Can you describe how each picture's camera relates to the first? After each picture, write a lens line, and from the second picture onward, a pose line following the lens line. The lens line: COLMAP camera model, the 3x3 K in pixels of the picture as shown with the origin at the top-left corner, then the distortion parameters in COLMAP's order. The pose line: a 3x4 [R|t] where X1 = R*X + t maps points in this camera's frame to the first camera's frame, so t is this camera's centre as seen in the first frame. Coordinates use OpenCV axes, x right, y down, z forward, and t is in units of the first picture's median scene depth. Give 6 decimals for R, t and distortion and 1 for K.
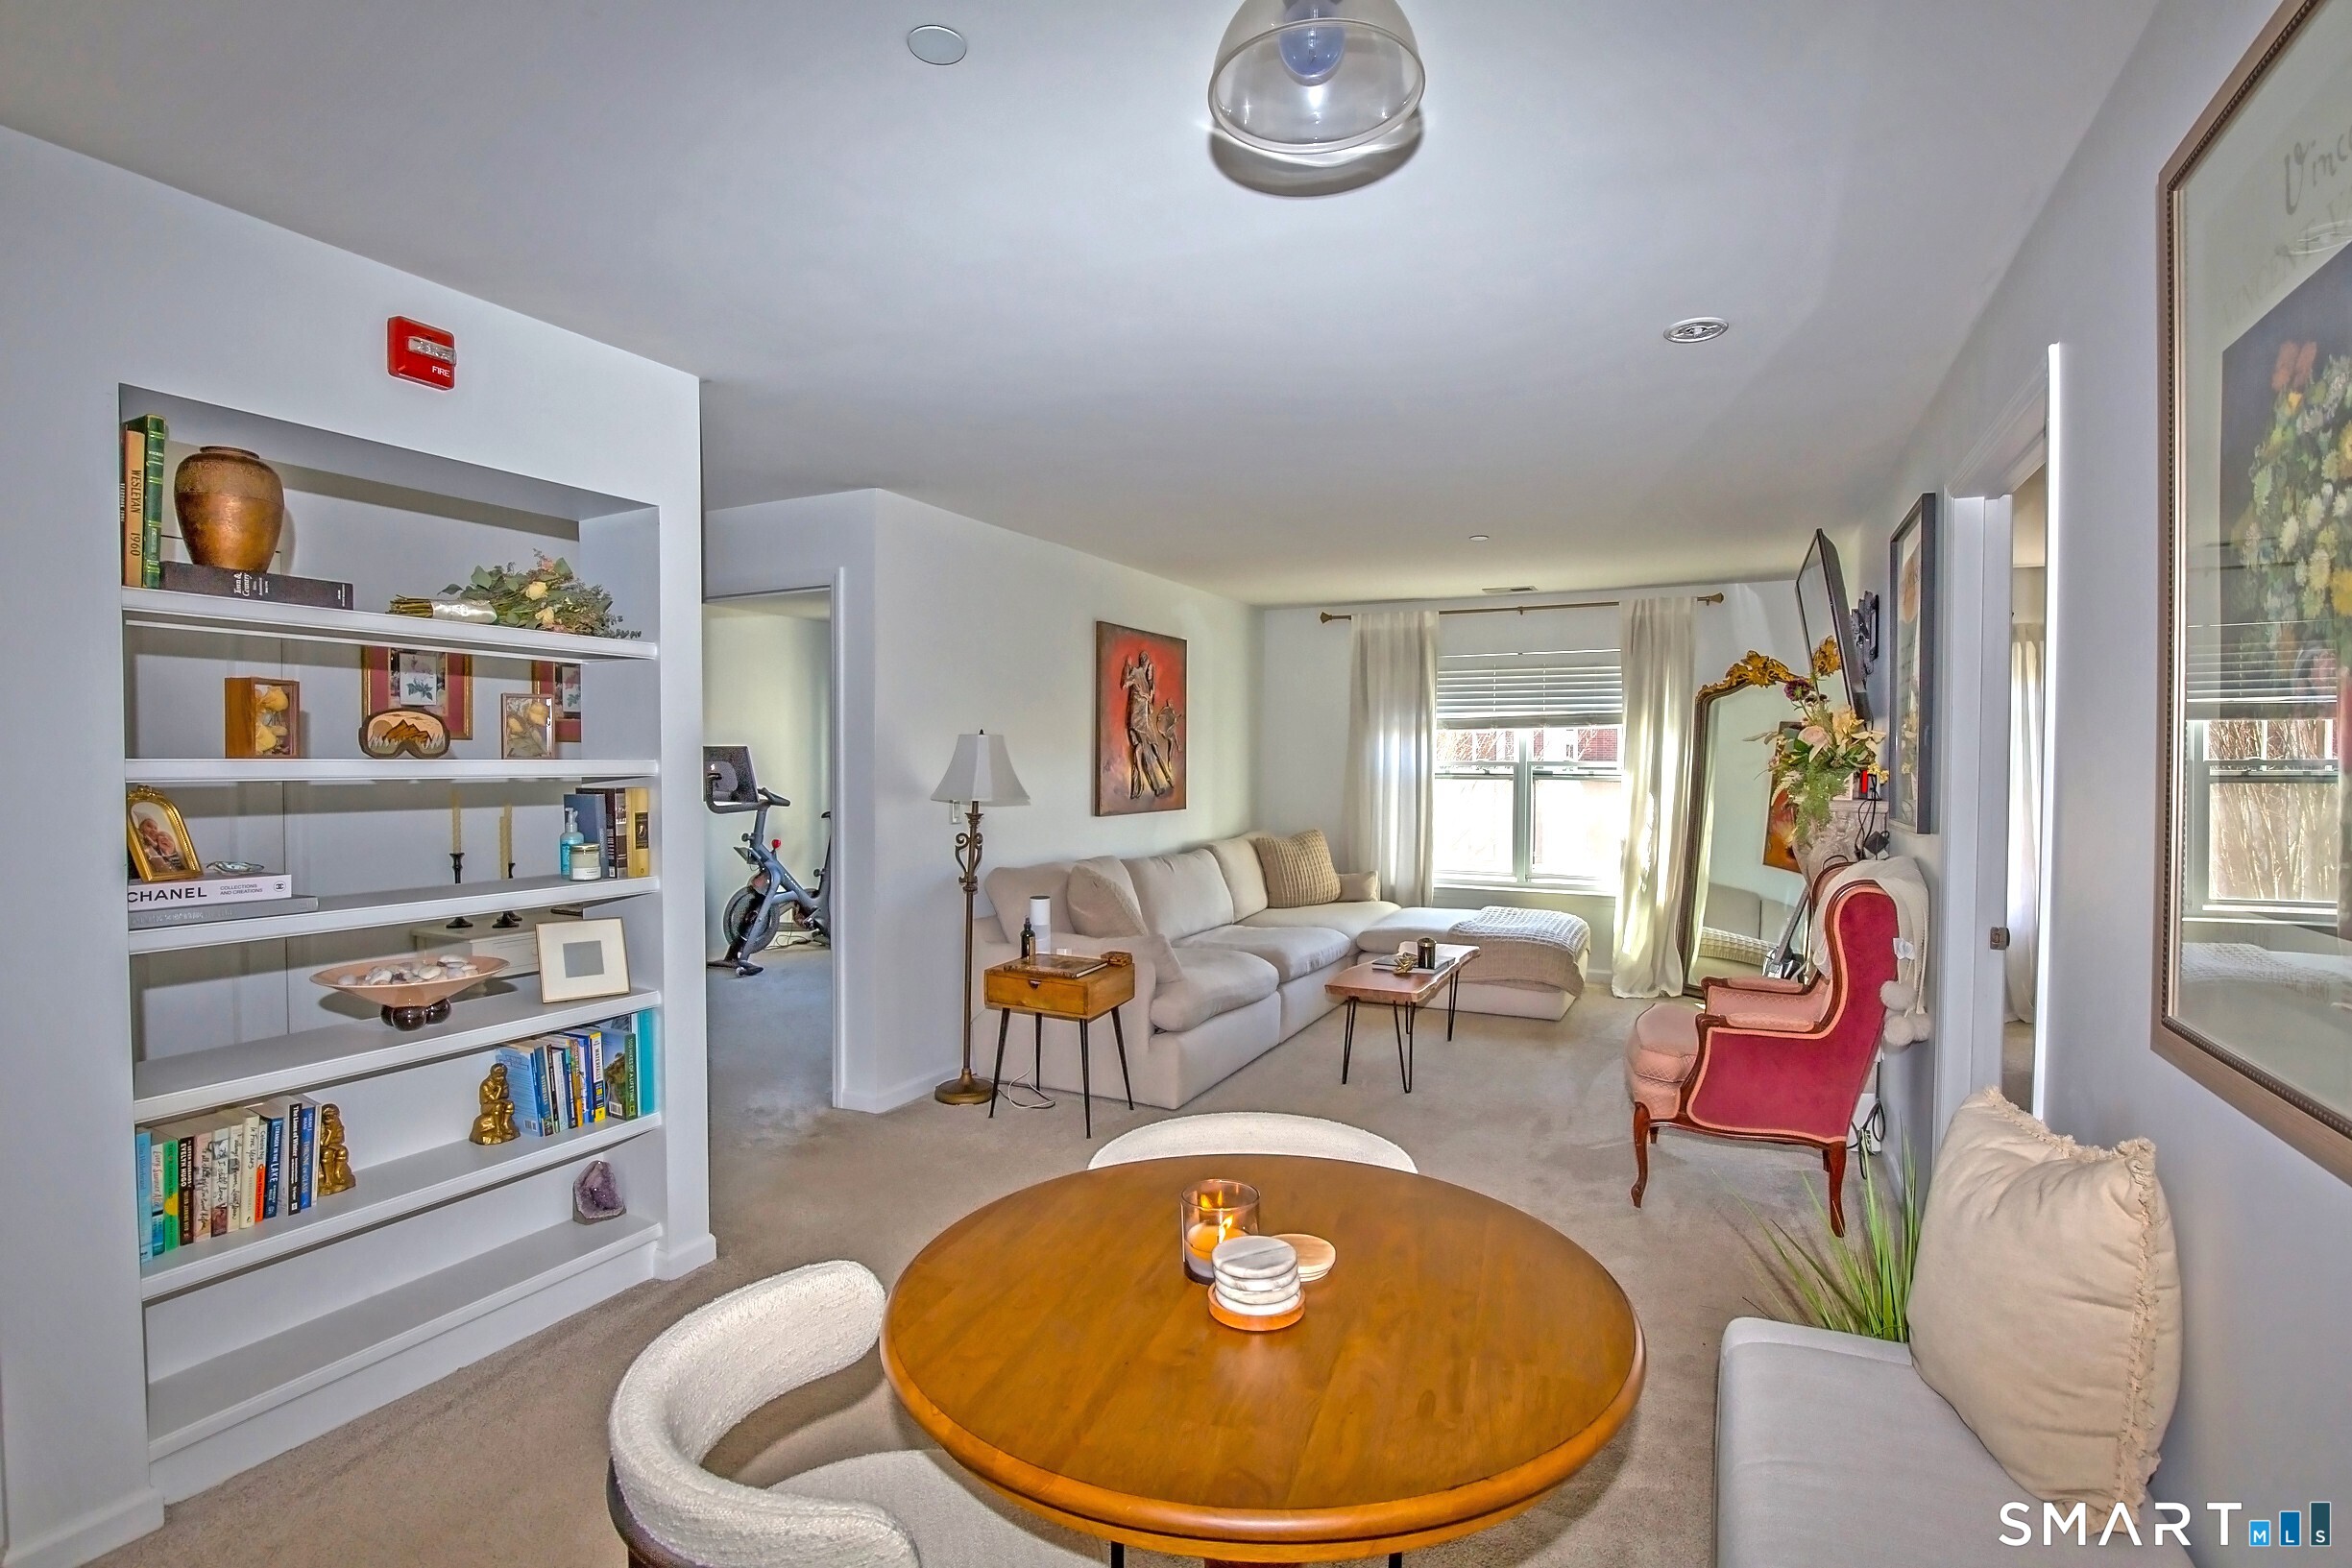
lens RADIAL K [[1111.1, 0, 1176.0], [0, 1111.1, 784.0], [0, 0, 1]] dist [-0.027269, 0.000171]
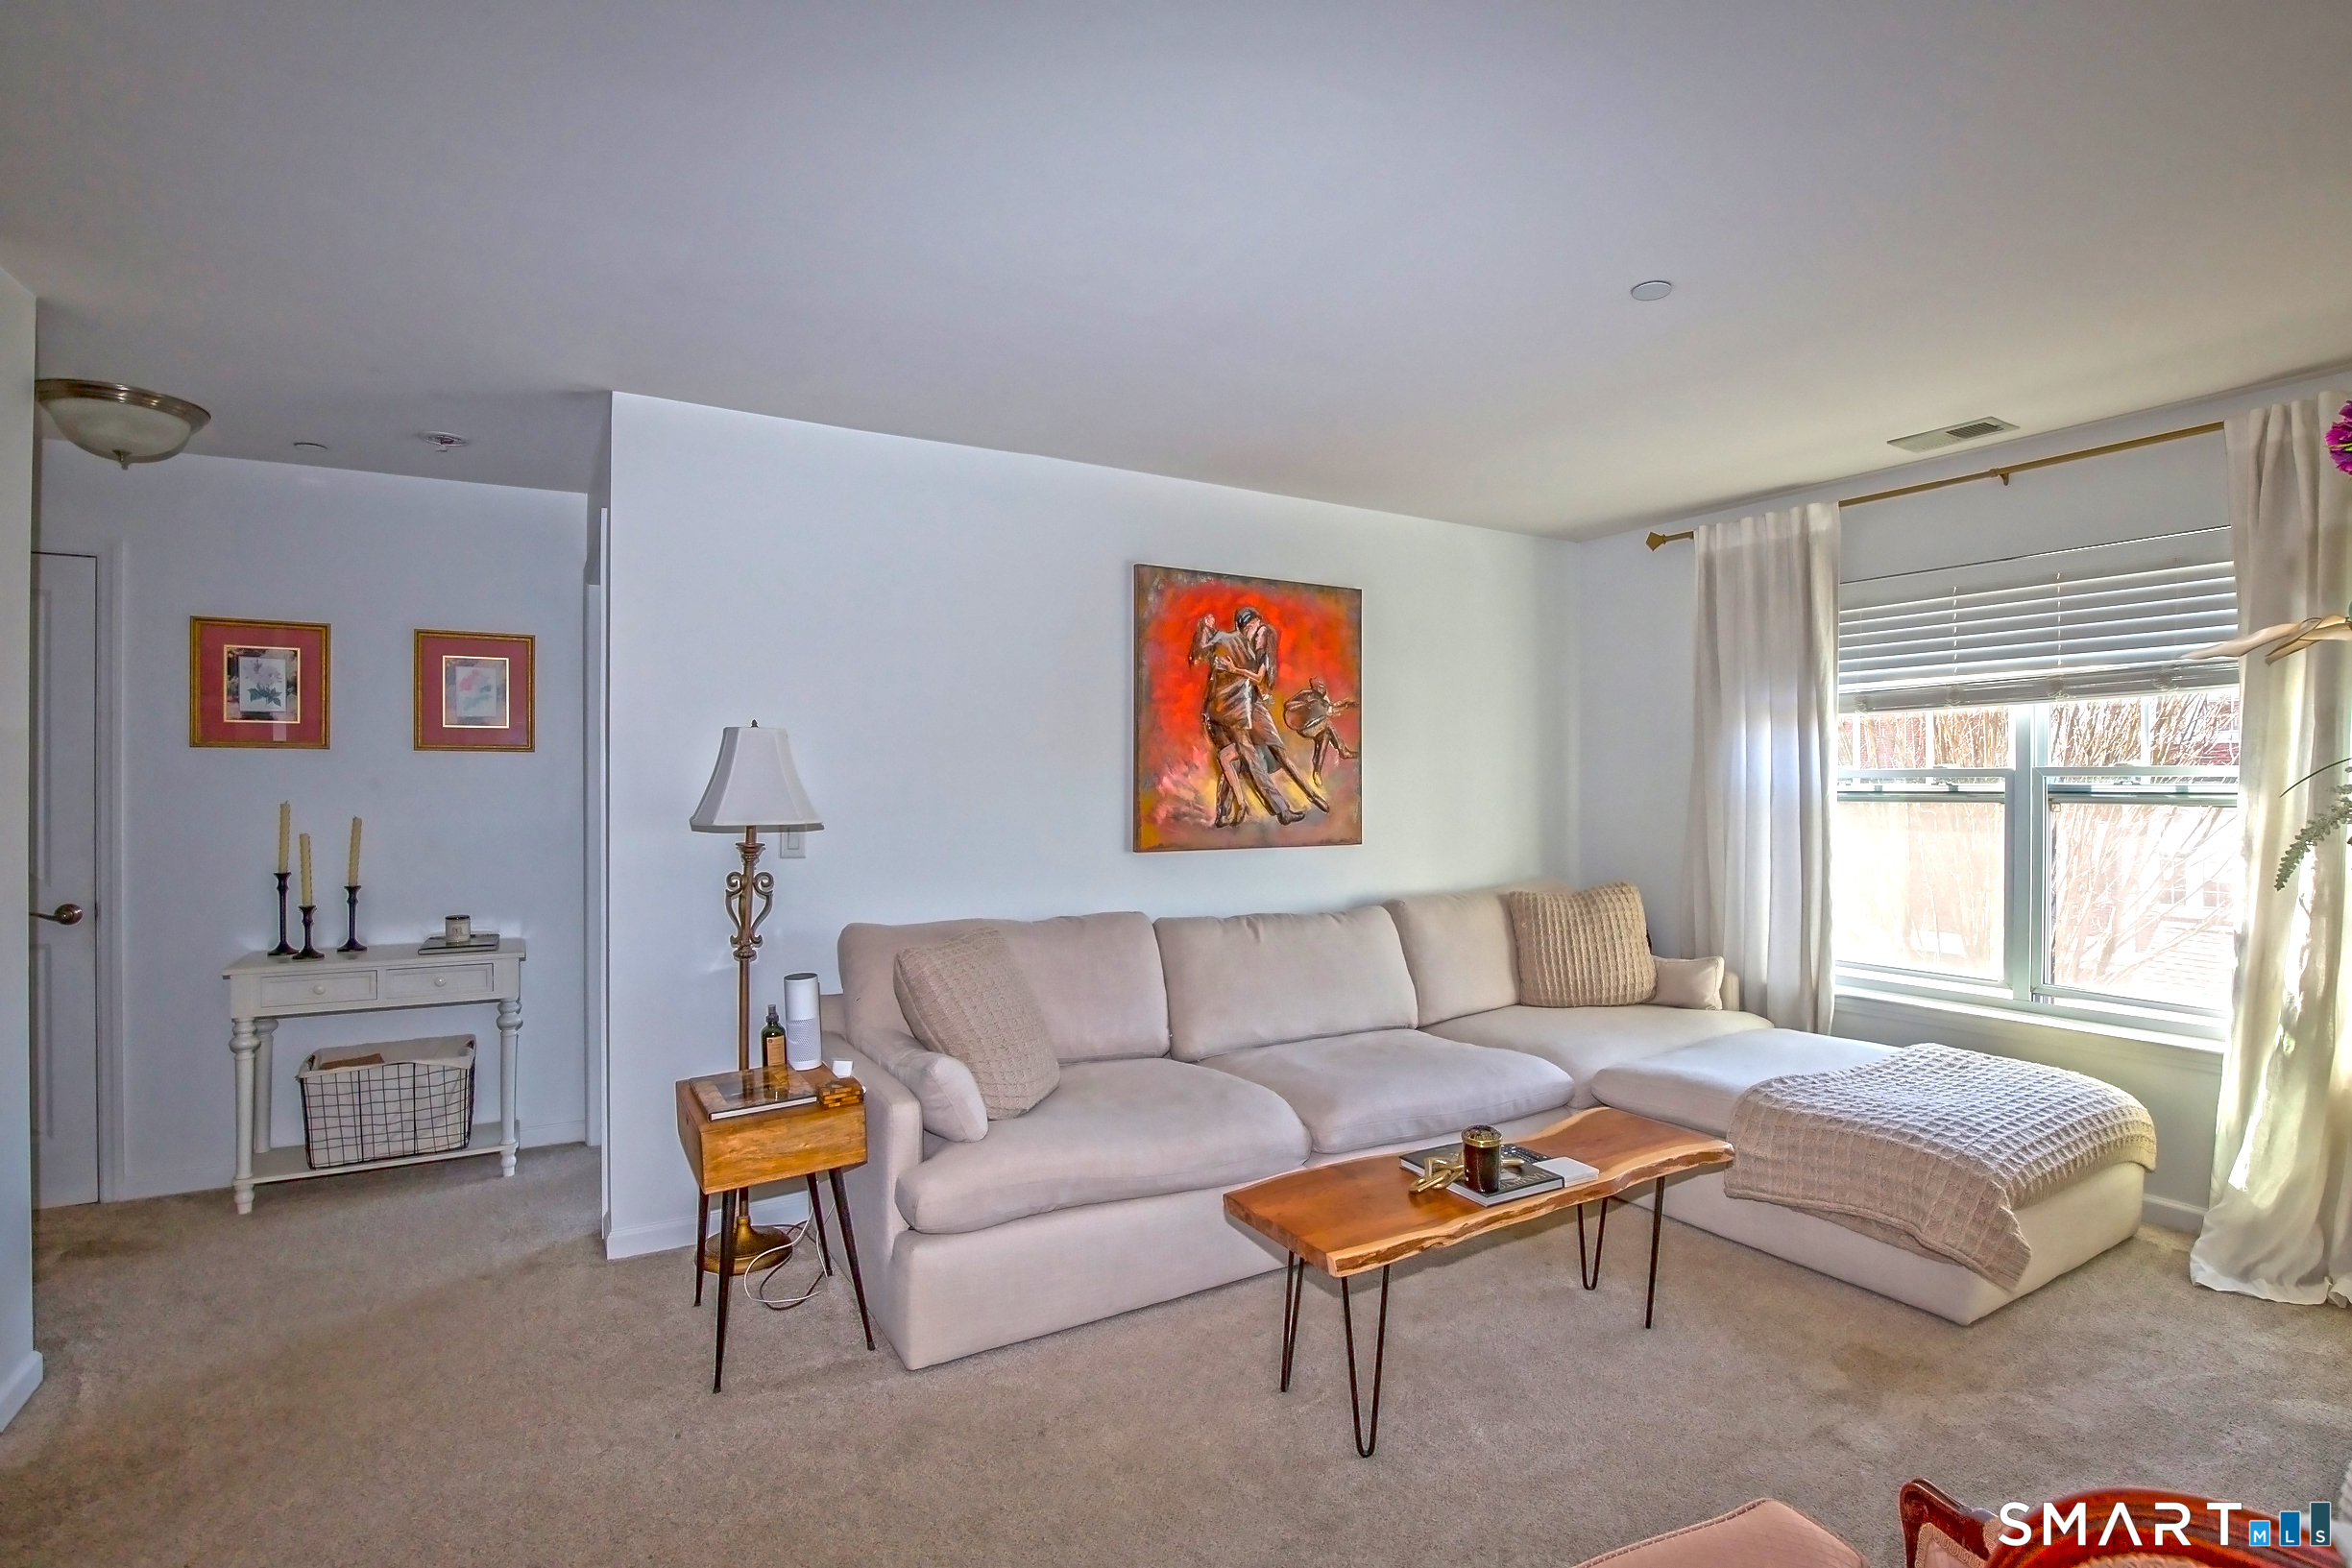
lens RADIAL K [[1136.5, 0, 1213.8], [0, 1136.5, 791.1], [0, 0, 1]] dist [-0.002187, -0.000196]
pose [[0.848165, -0.001848, -0.529728, 0.314677], [-0.007694, 0.999845, -0.015809, 0.001912], [0.529676, 0.017484, 0.848020, 0.404086]]
